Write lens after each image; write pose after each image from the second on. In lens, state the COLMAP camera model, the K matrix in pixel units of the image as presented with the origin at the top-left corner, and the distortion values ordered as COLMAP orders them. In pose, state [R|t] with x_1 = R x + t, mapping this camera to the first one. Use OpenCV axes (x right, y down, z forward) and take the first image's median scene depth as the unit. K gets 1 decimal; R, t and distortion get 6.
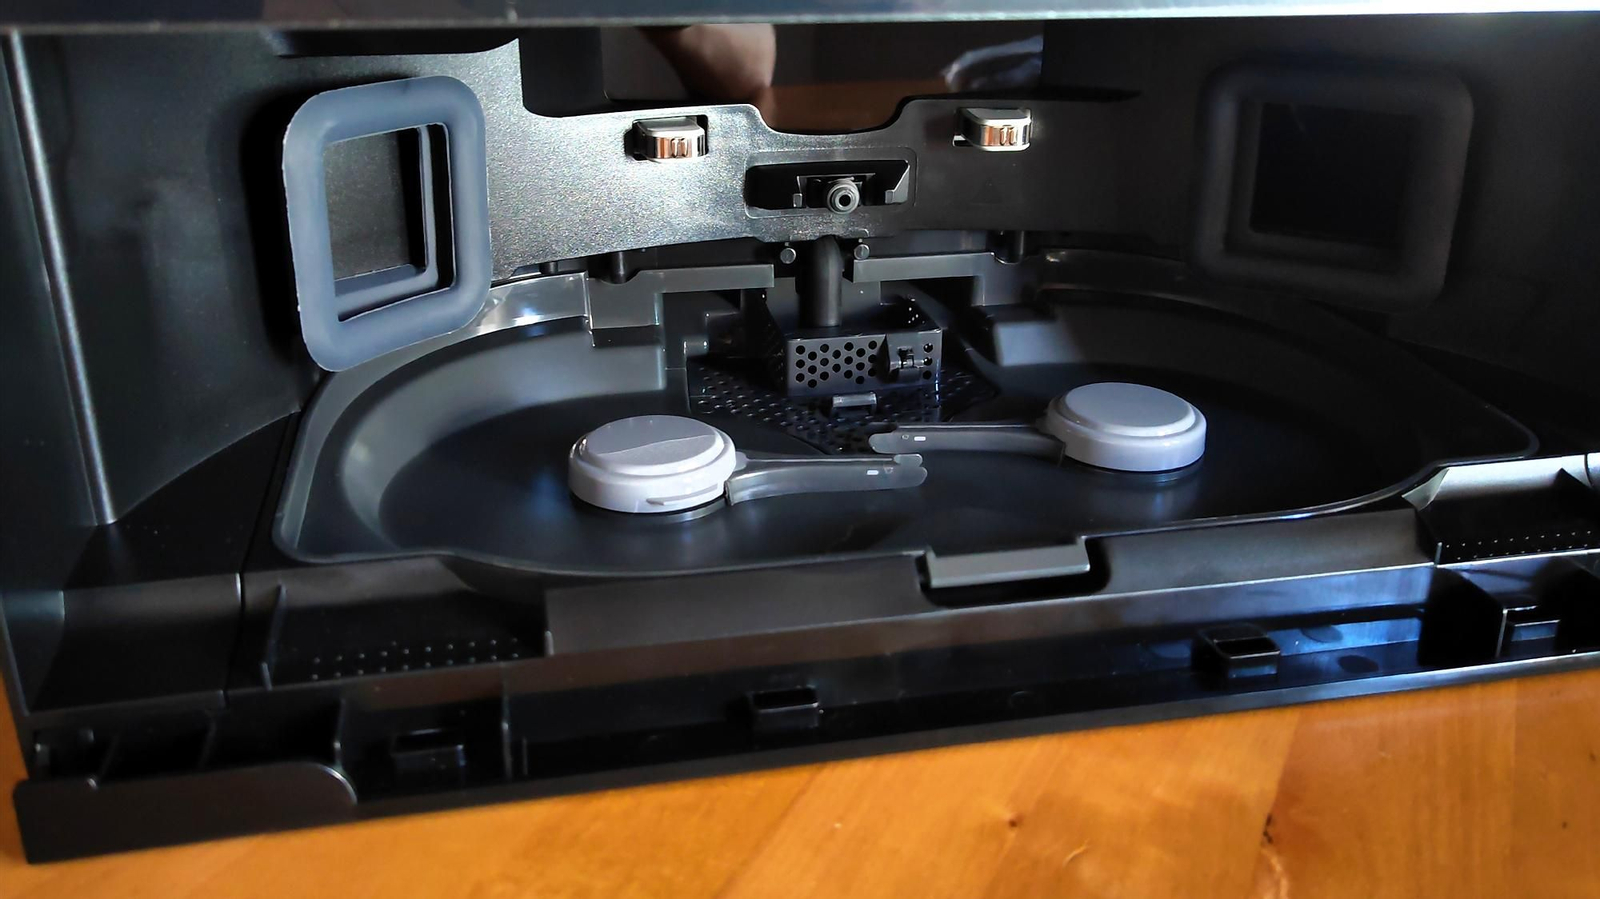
lens RADIAL K [[1247.2, 0, 800.0], [0, 1247.2, 449.5], [0, 0, 1]] dist [-0.168063, 0.000508]
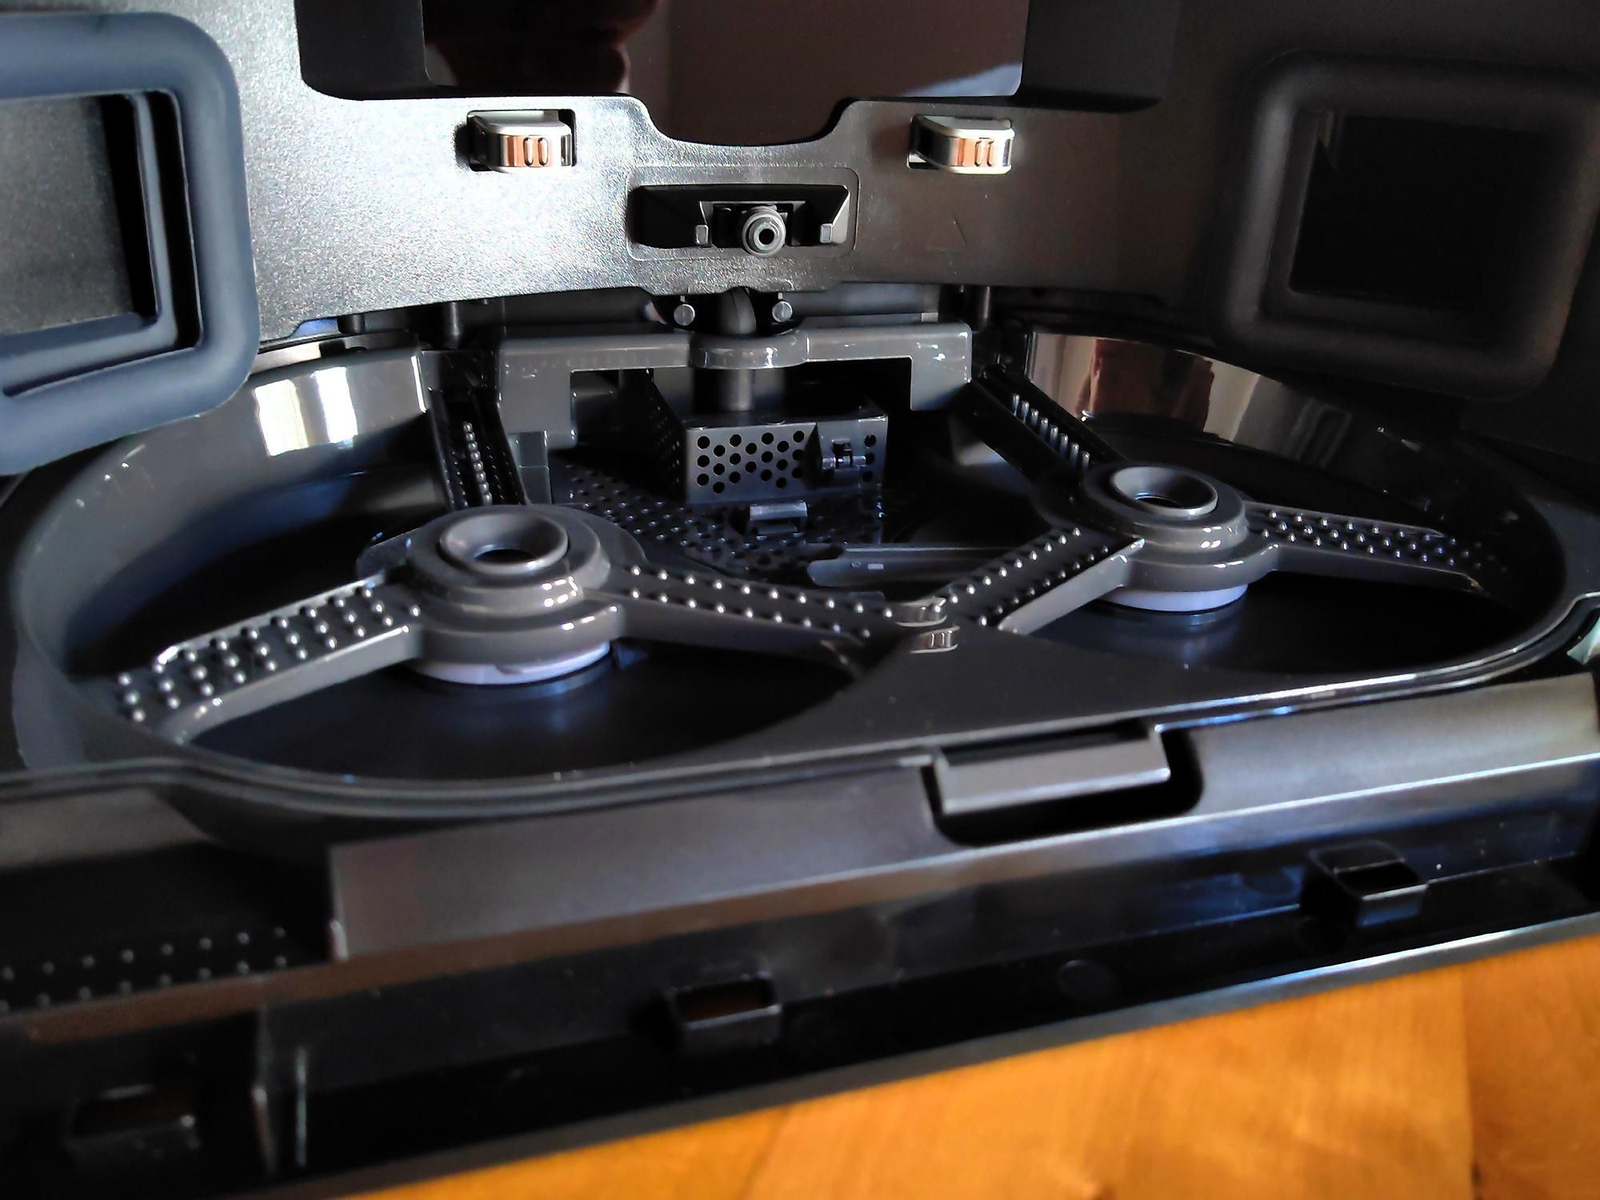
lens RADIAL K [[1271.5, 0, 799.9], [0, 1271.5, 624.6], [0, 0, 1]] dist [-0.061889, -0.006703]
pose [[0.993383, -0.009659, 0.114438, -0.031251], [0.002026, 0.997776, 0.066628, -0.022561], [-0.114827, -0.065956, 0.991194, 0.242498]]
